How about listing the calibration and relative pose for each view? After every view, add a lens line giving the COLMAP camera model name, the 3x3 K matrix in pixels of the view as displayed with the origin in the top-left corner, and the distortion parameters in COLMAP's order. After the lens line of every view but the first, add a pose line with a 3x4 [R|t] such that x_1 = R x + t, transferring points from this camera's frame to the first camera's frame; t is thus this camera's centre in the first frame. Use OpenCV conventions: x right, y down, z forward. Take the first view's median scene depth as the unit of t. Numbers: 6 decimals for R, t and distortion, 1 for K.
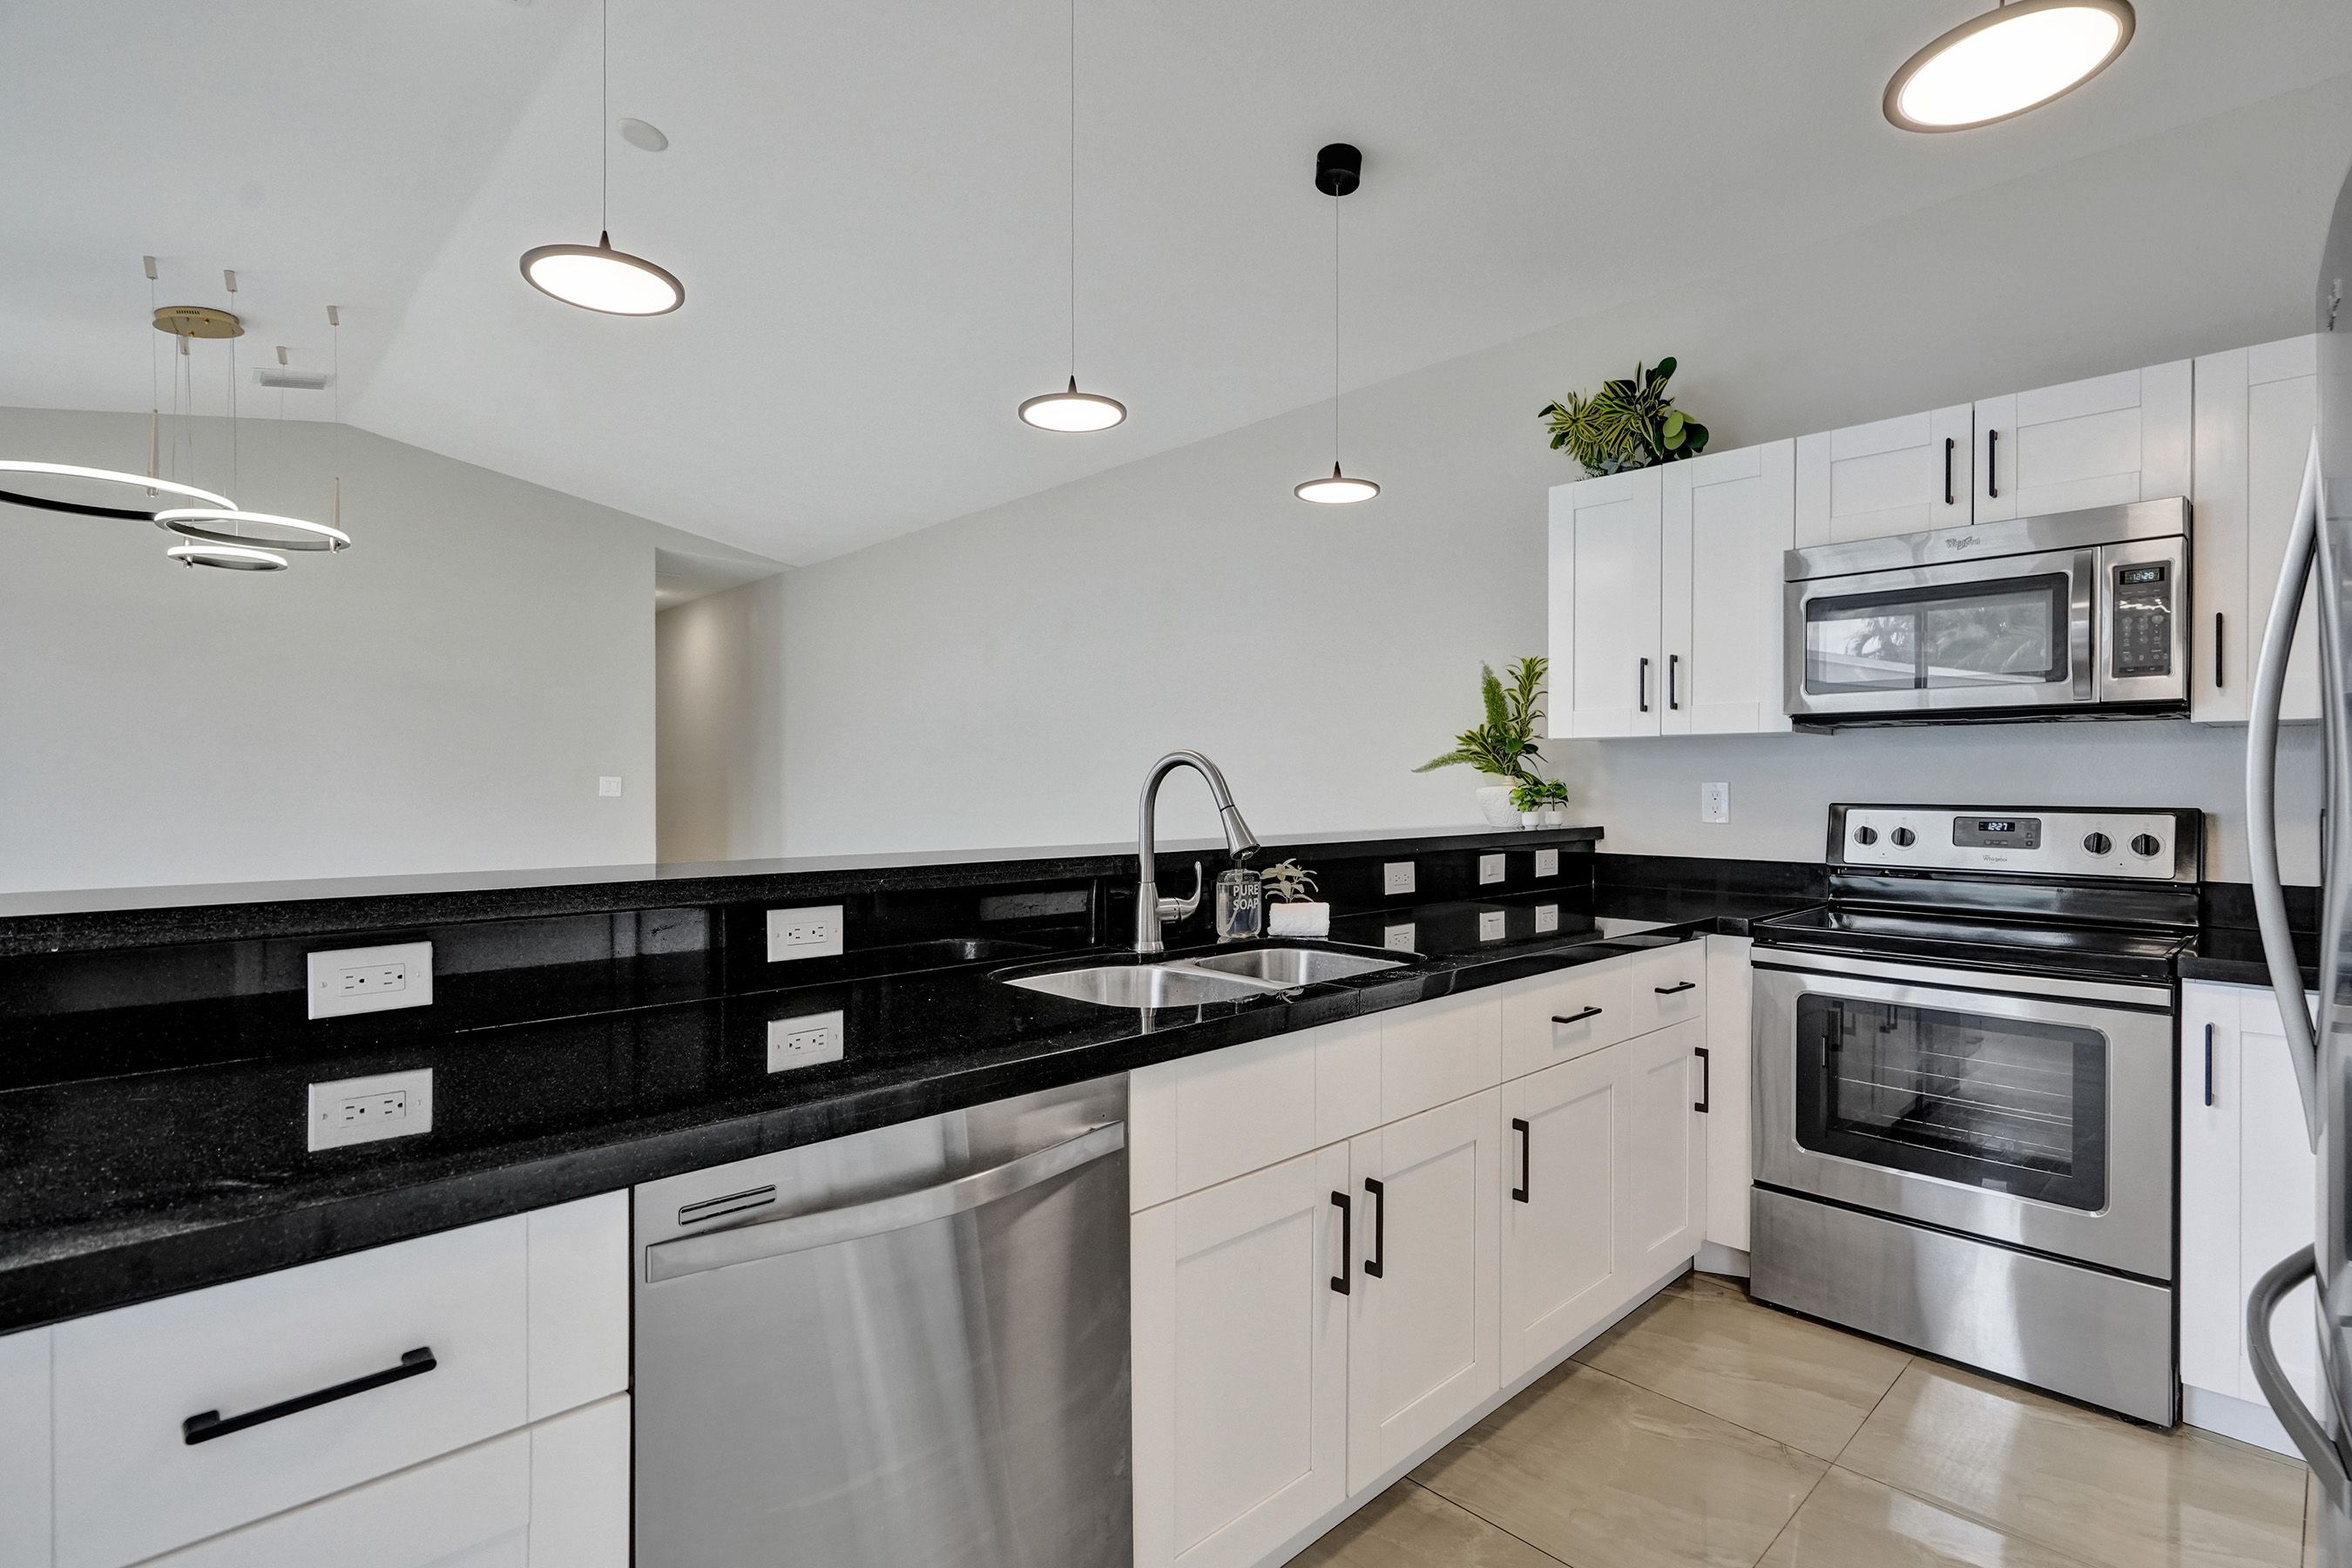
lens RADIAL K [[1118.0, 0, 1176.0], [0, 1118.0, 784.0], [0, 0, 1]] dist [-0.001106, 0.000447]
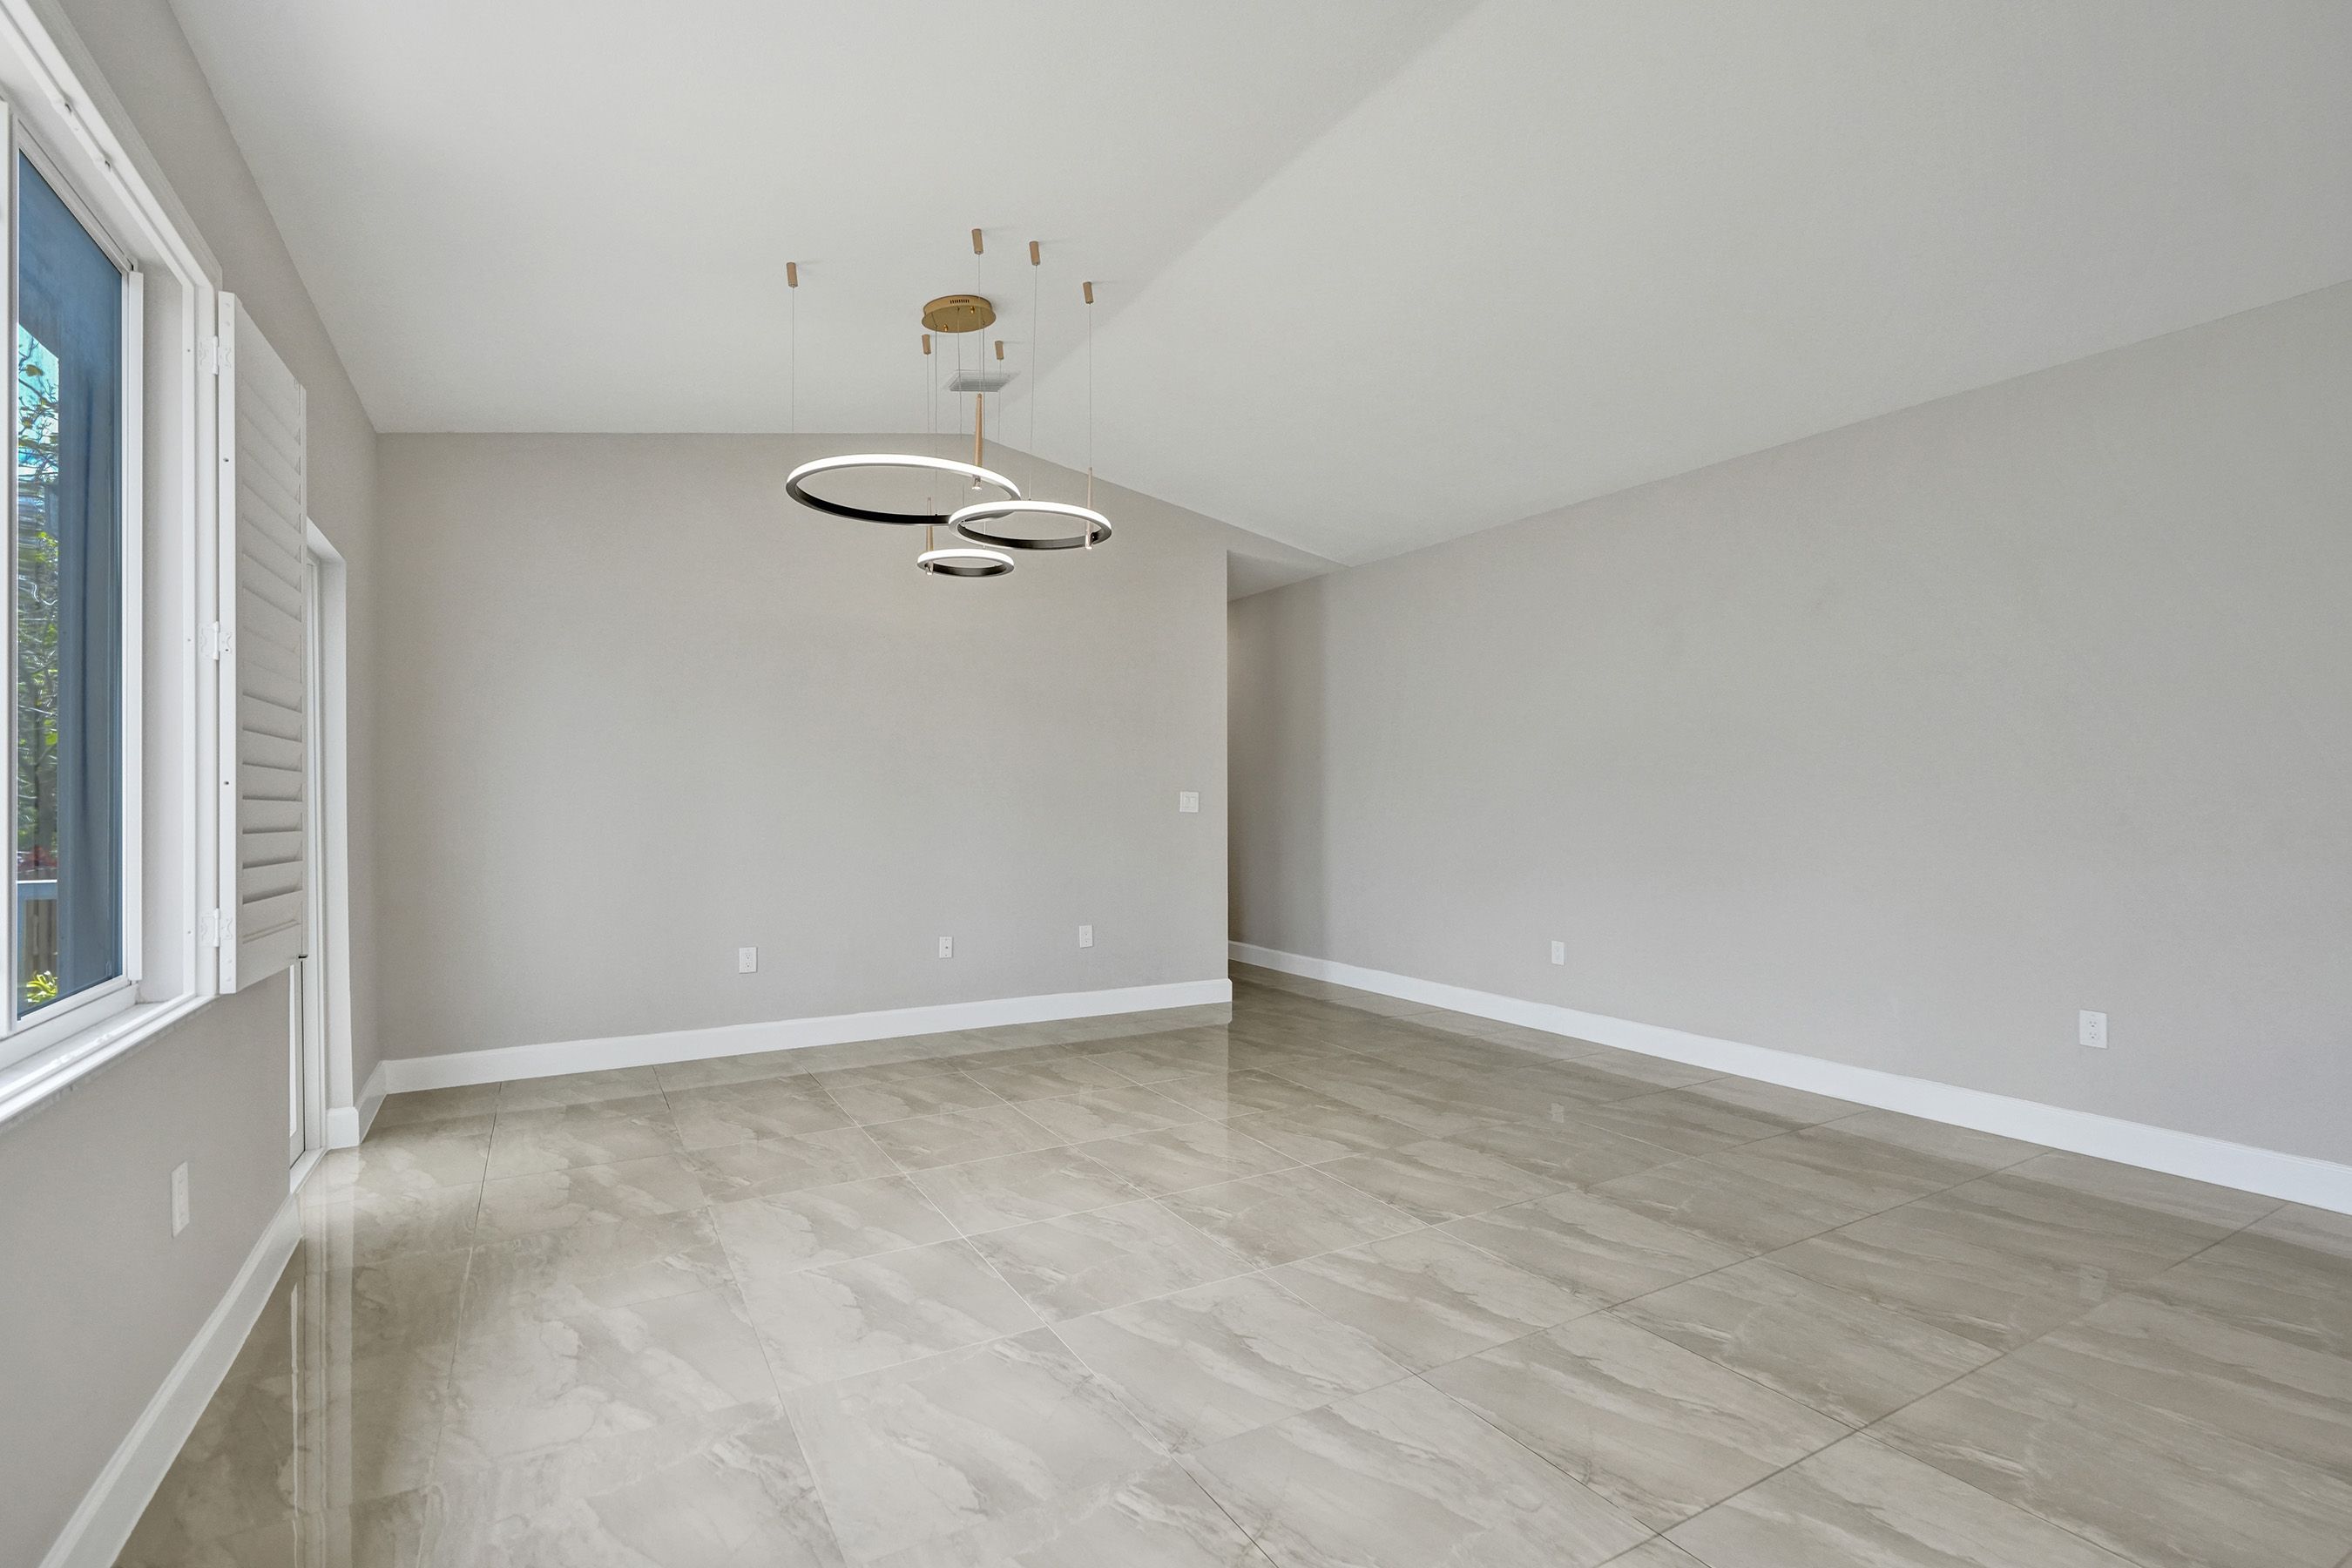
lens RADIAL K [[1097.3, 0, 1186.4], [0, 1097.3, 801.2], [0, 0, 1]] dist [-0.001601, 0.000985]
pose [[0.975093, -0.001223, -0.221792, -0.784727], [0.001346, 0.999999, 0.000403, 0.003572], [0.221791, -0.000692, 0.975094, 0.216204]]
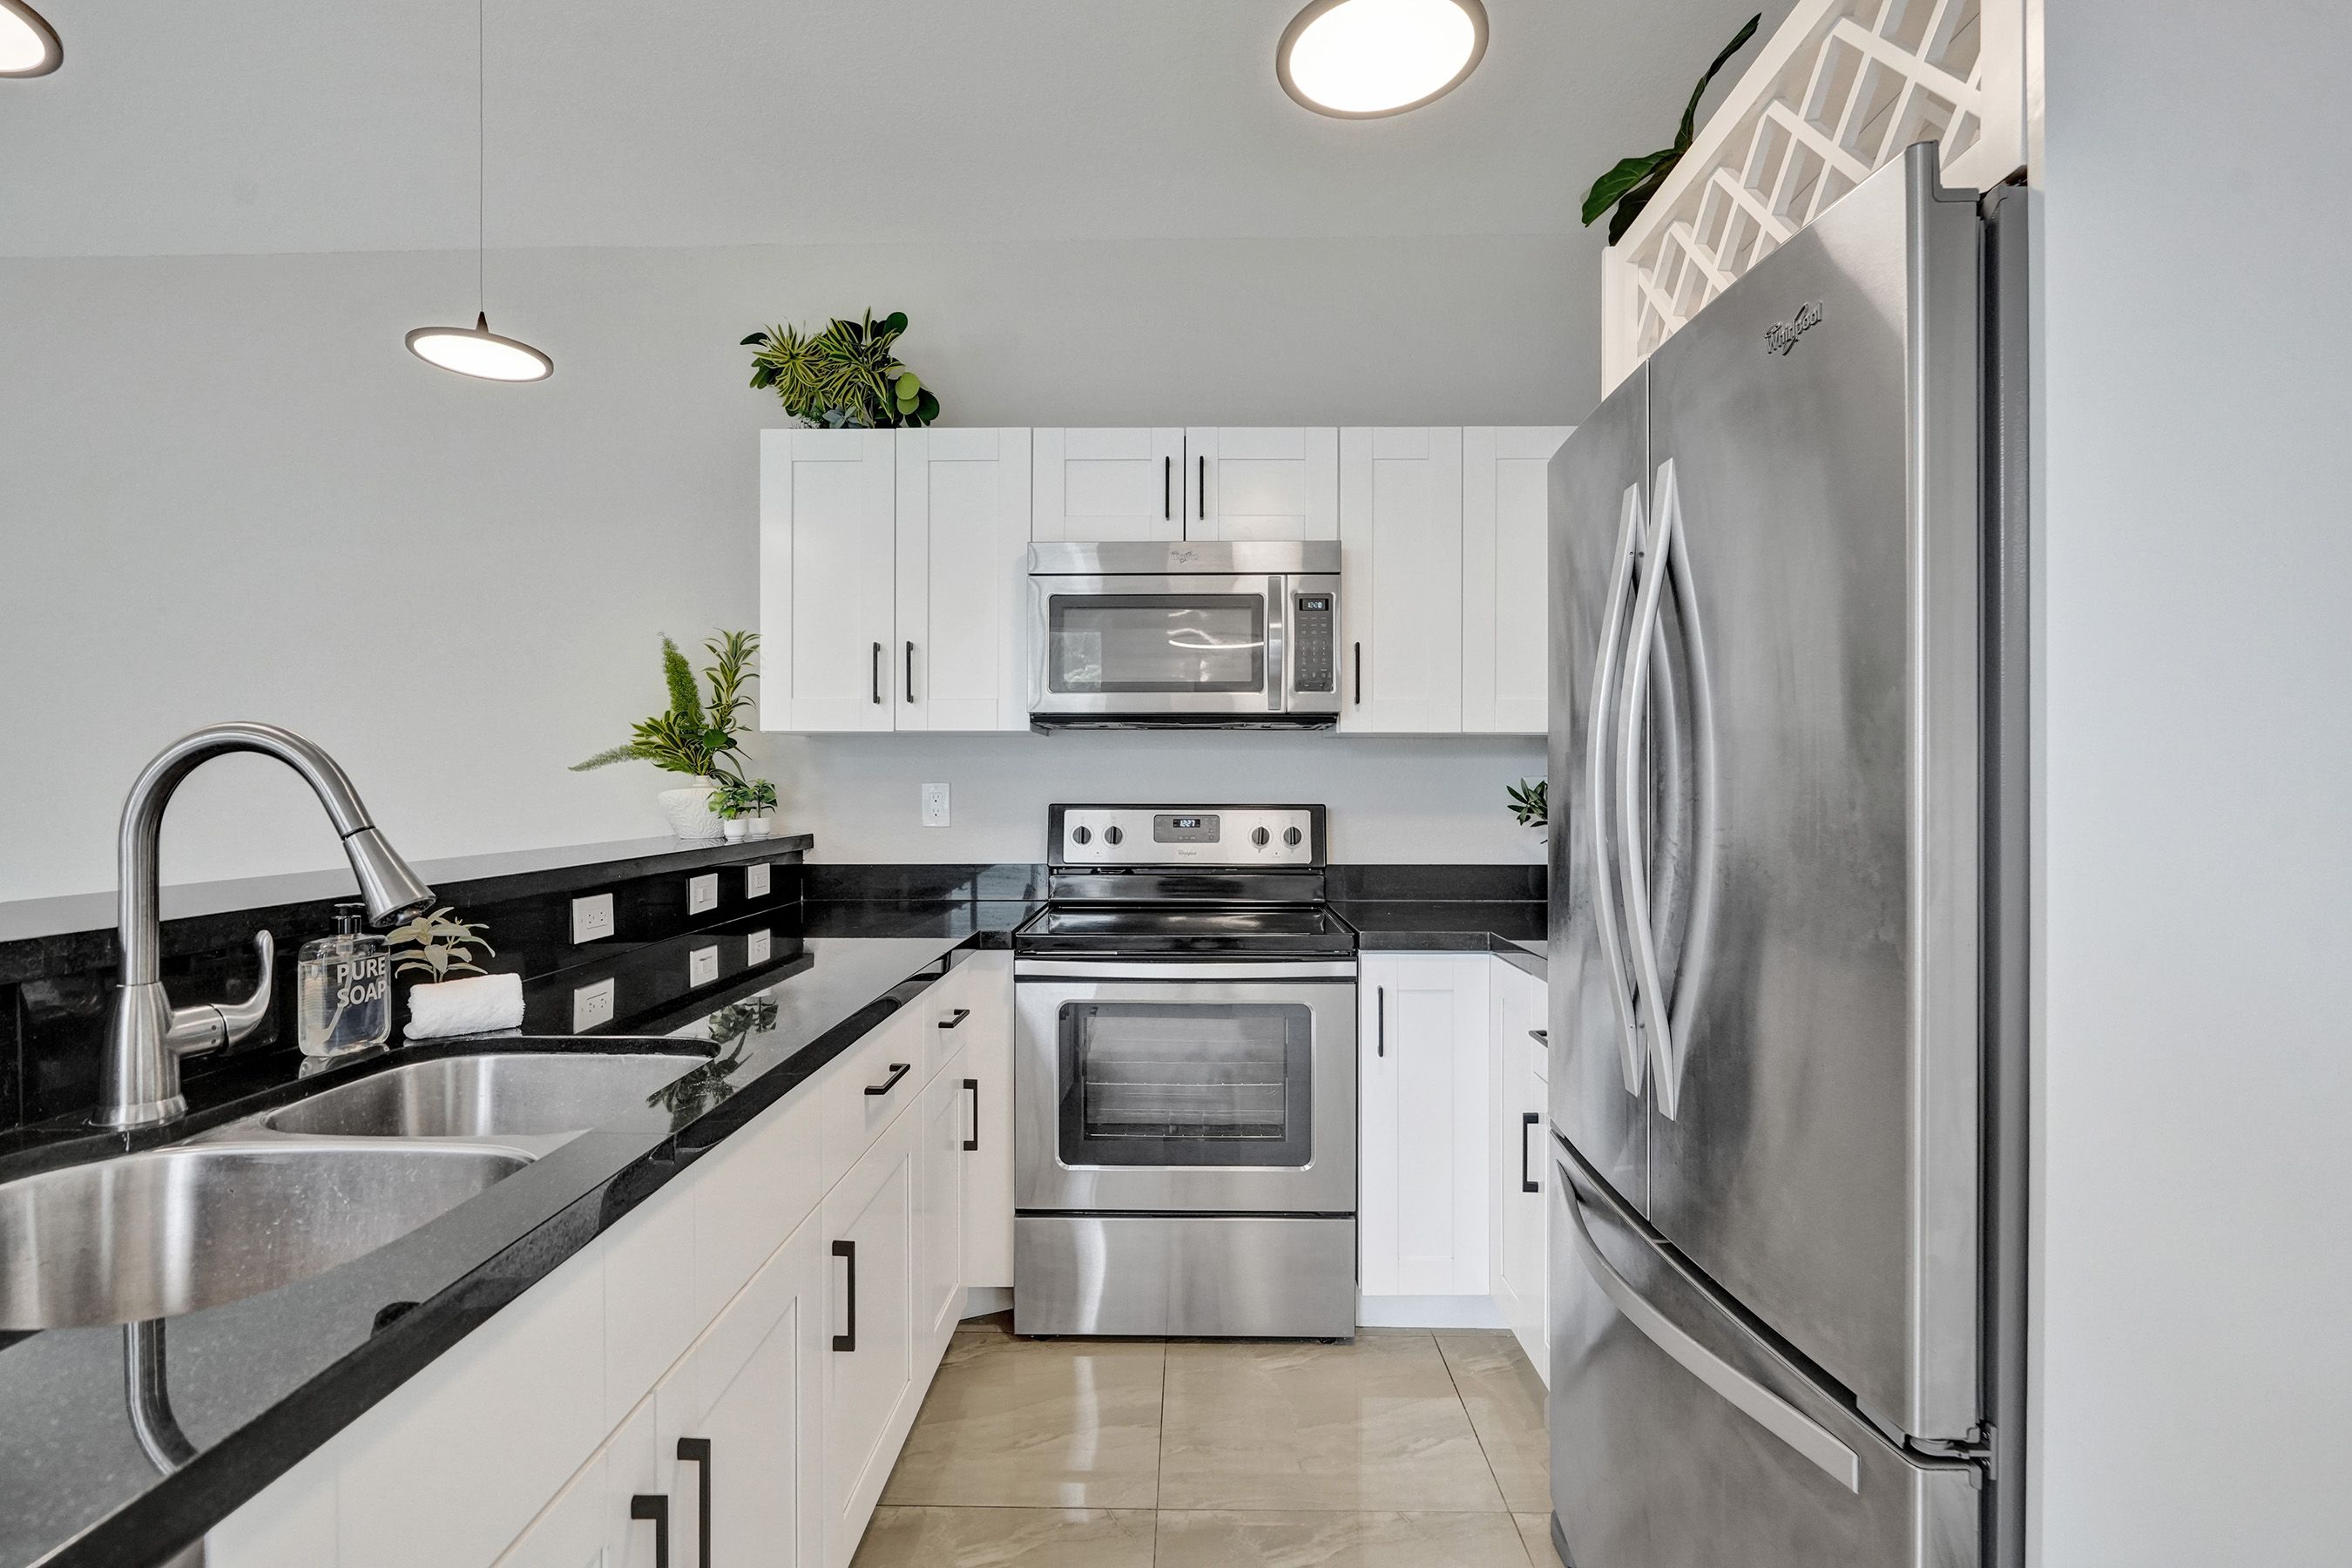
lens RADIAL K [[1099.9, 0, 1173.3], [0, 1099.9, 787.6], [0, 0, 1]] dist [0.001404, 0.000682]
pose [[0.703255, -0.003621, 0.710929, -0.041224], [0.002075, 0.999993, 0.003041, -0.000368], [-0.710935, -0.000663, 0.703257, 0.258171]]
